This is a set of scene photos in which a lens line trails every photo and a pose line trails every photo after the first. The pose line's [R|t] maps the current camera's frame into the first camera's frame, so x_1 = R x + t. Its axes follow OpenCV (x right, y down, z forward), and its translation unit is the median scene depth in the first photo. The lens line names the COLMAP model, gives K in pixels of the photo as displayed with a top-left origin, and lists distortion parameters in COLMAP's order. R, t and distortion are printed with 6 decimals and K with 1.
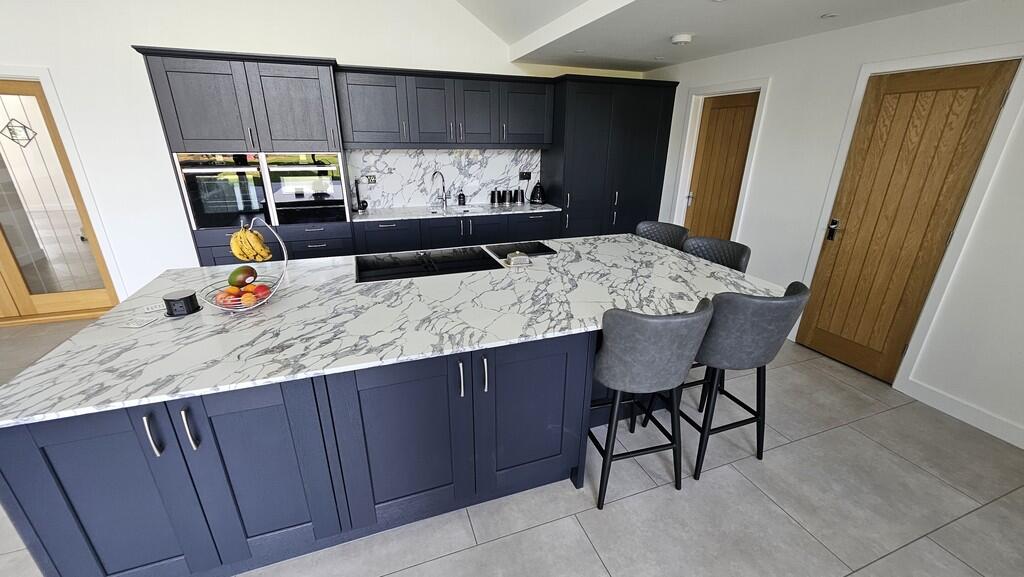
lens RADIAL K [[403.9, 0, 510.7], [0, 403.9, 292.1], [0, 0, 1]] dist [-0.006744, 0.001150]
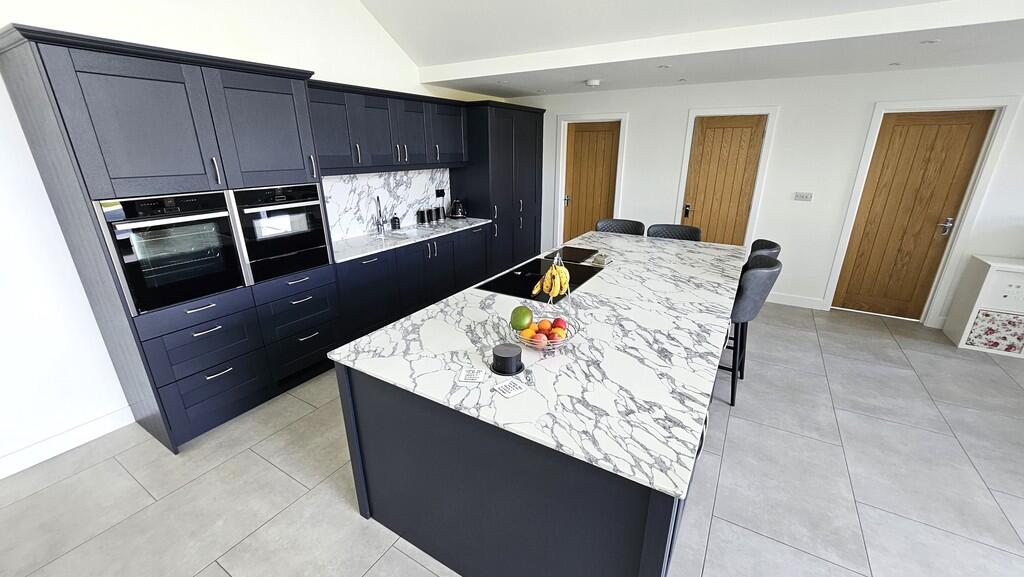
lens RADIAL K [[403.9, 0, 512.2], [0, 403.9, 292.1], [0, 0, 1]] dist [-0.006744, 0.001150]
pose [[0.780730, -0.223068, 0.583696, -0.542500], [0.233052, 0.970659, 0.059230, -0.070974], [-0.579782, 0.089789, 0.809809, 0.098386]]
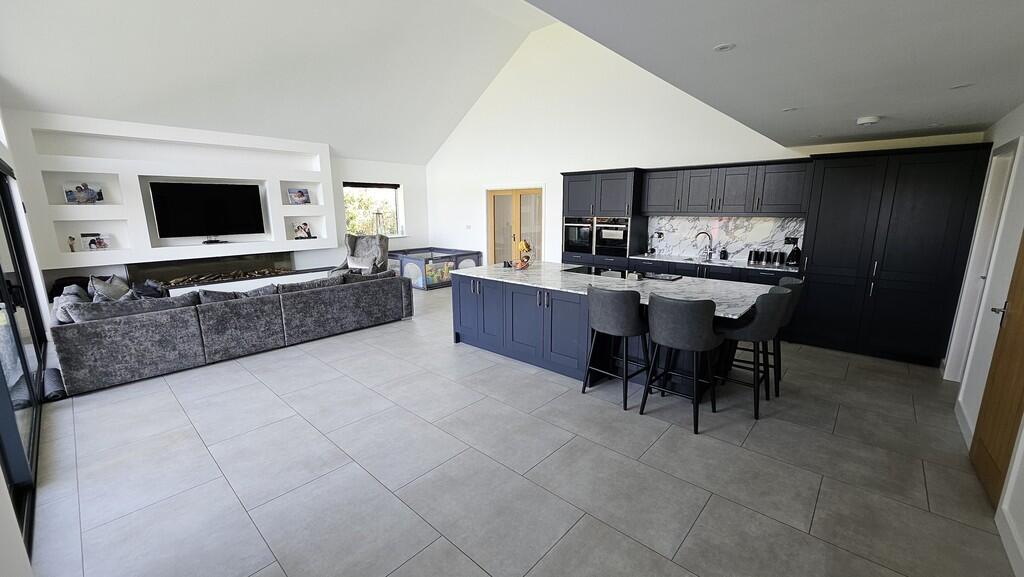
lens RADIAL K [[403.9, 0, 514.7], [0, 403.9, 288.1], [0, 0, 1]] dist [-0.006744, 0.001150]
pose [[0.472904, 0.161262, -0.866231, 0.744144], [-0.305635, 0.952092, 0.010390, 0.062129], [0.826407, 0.259837, 0.499535, -0.159905]]
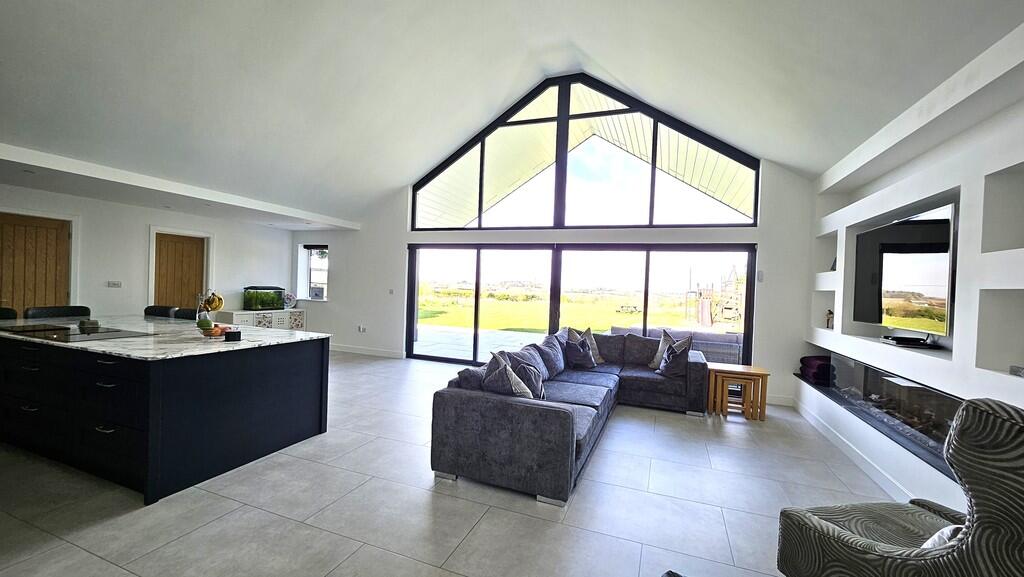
lens RADIAL K [[403.9, 0, 512.3], [0, 403.9, 290.7], [0, 0, 1]] dist [-0.006744, 0.001150]
pose [[-0.751991, -0.045187, 0.657623, -1.214223], [0.191036, 0.939893, 0.283031, -0.179138], [-0.630884, 0.338467, -0.698159, 0.578786]]
